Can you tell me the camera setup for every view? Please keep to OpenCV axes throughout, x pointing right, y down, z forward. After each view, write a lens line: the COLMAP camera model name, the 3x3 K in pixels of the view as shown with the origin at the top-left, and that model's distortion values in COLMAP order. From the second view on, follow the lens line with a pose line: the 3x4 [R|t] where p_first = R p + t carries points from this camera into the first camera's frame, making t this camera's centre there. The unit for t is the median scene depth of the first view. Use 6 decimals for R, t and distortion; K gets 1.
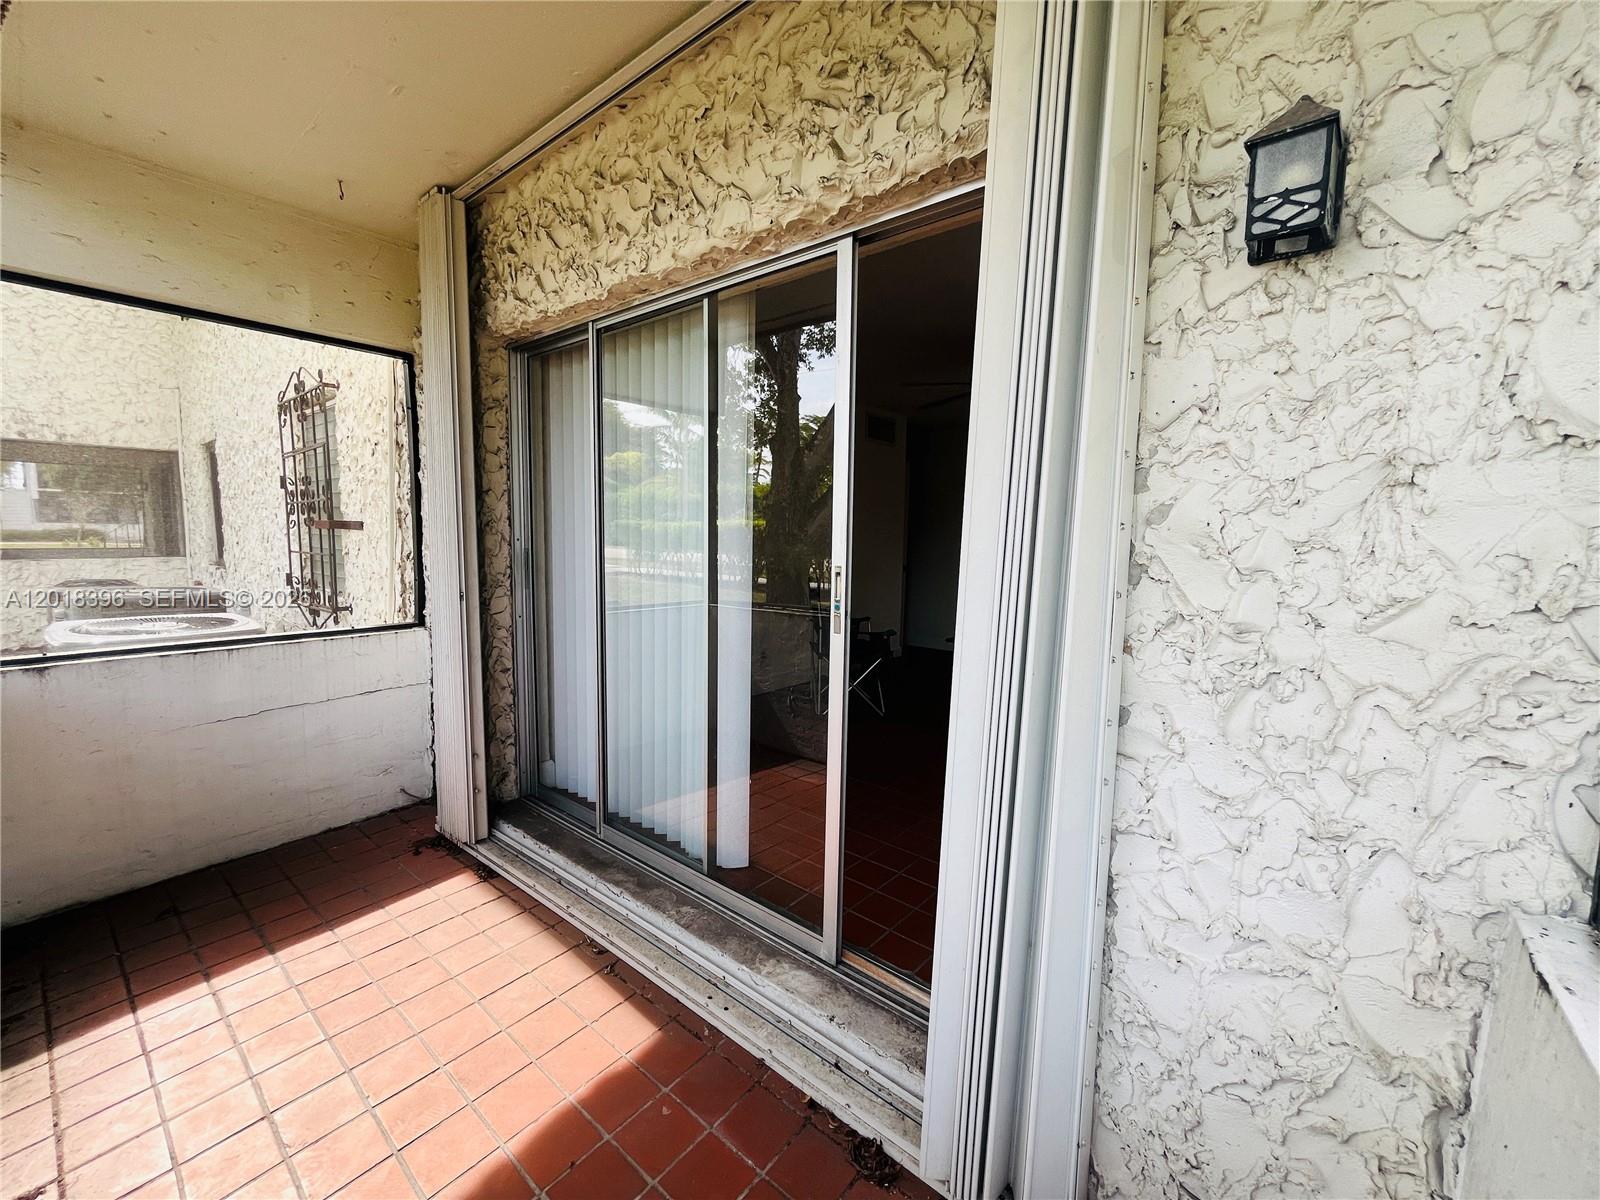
lens RADIAL K [[653.6, 0, 796.3], [0, 653.6, 604.4], [0, 0, 1]] dist [-0.000591, -0.001289]
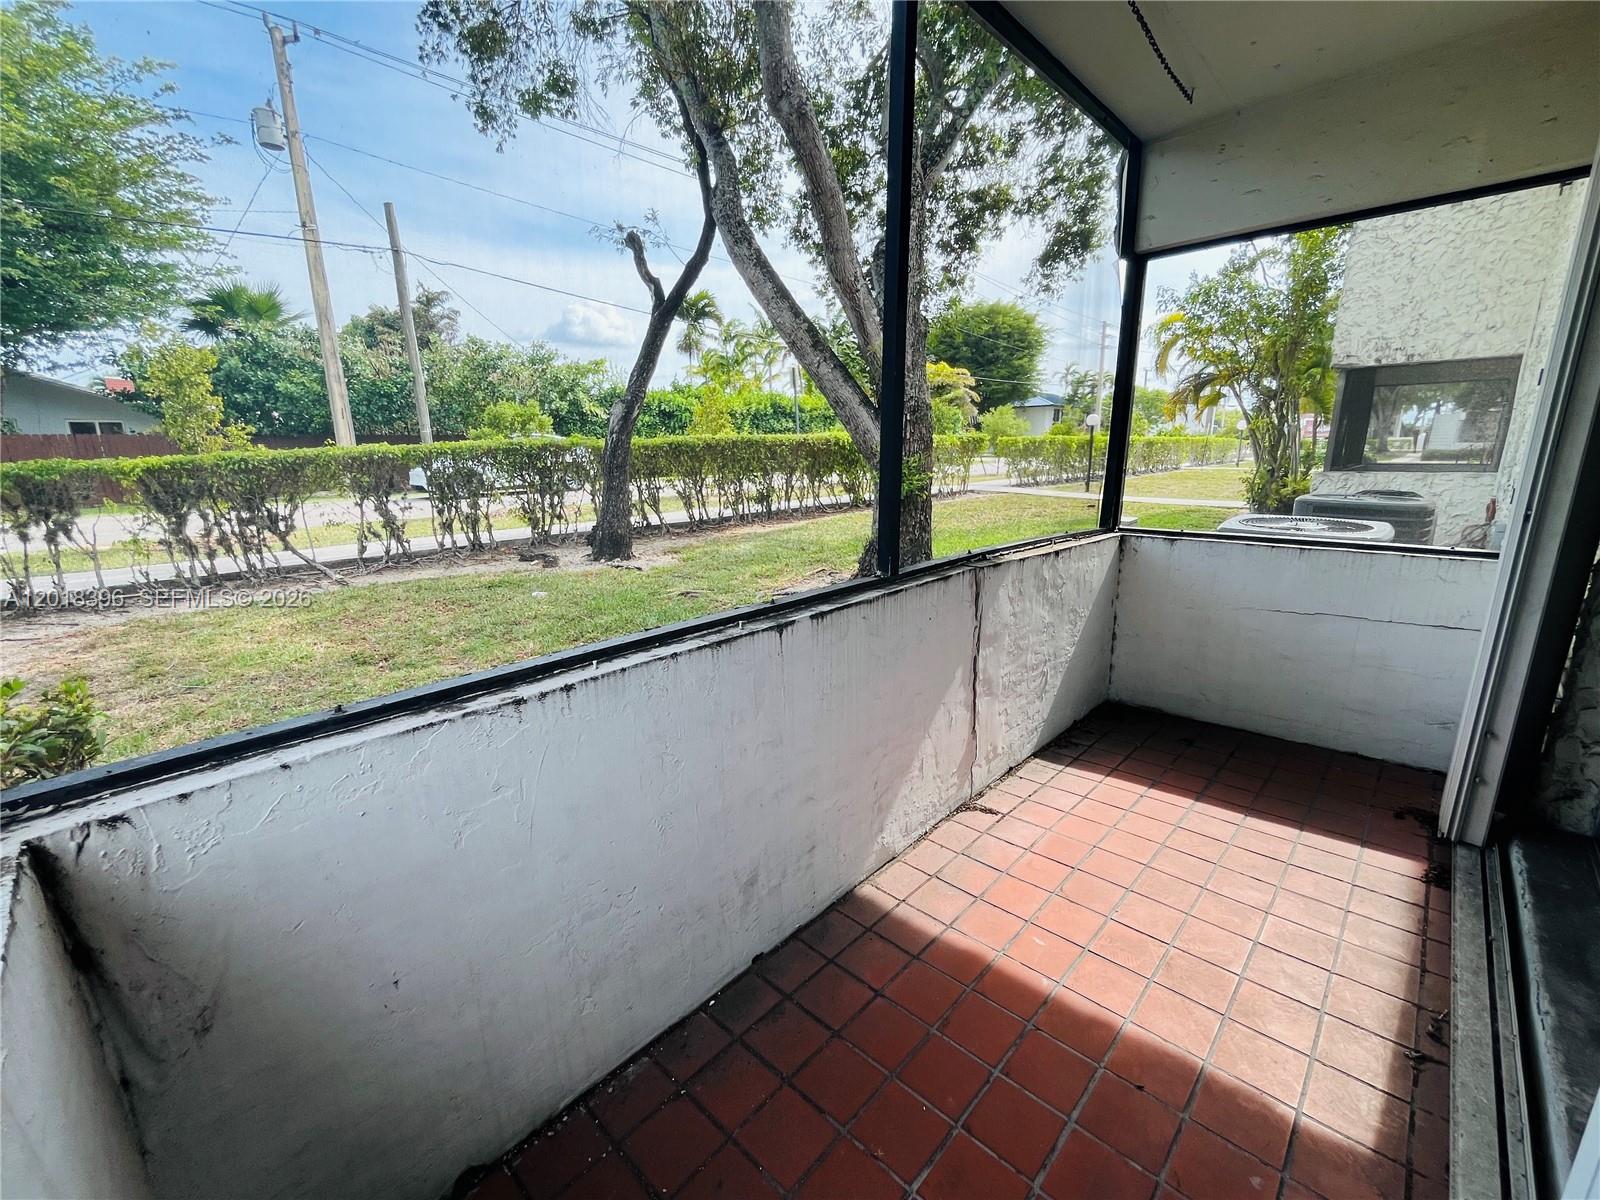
lens RADIAL K [[653.6, 0, 800.5], [0, 653.6, 604.9], [0, 0, 1]] dist [-0.000591, -0.001289]
pose [[-0.084575, 0.211931, -0.973618, 0.232895], [-0.094474, 0.971012, 0.219570, 0.001375], [0.991928, 0.110552, -0.062101, 0.233181]]
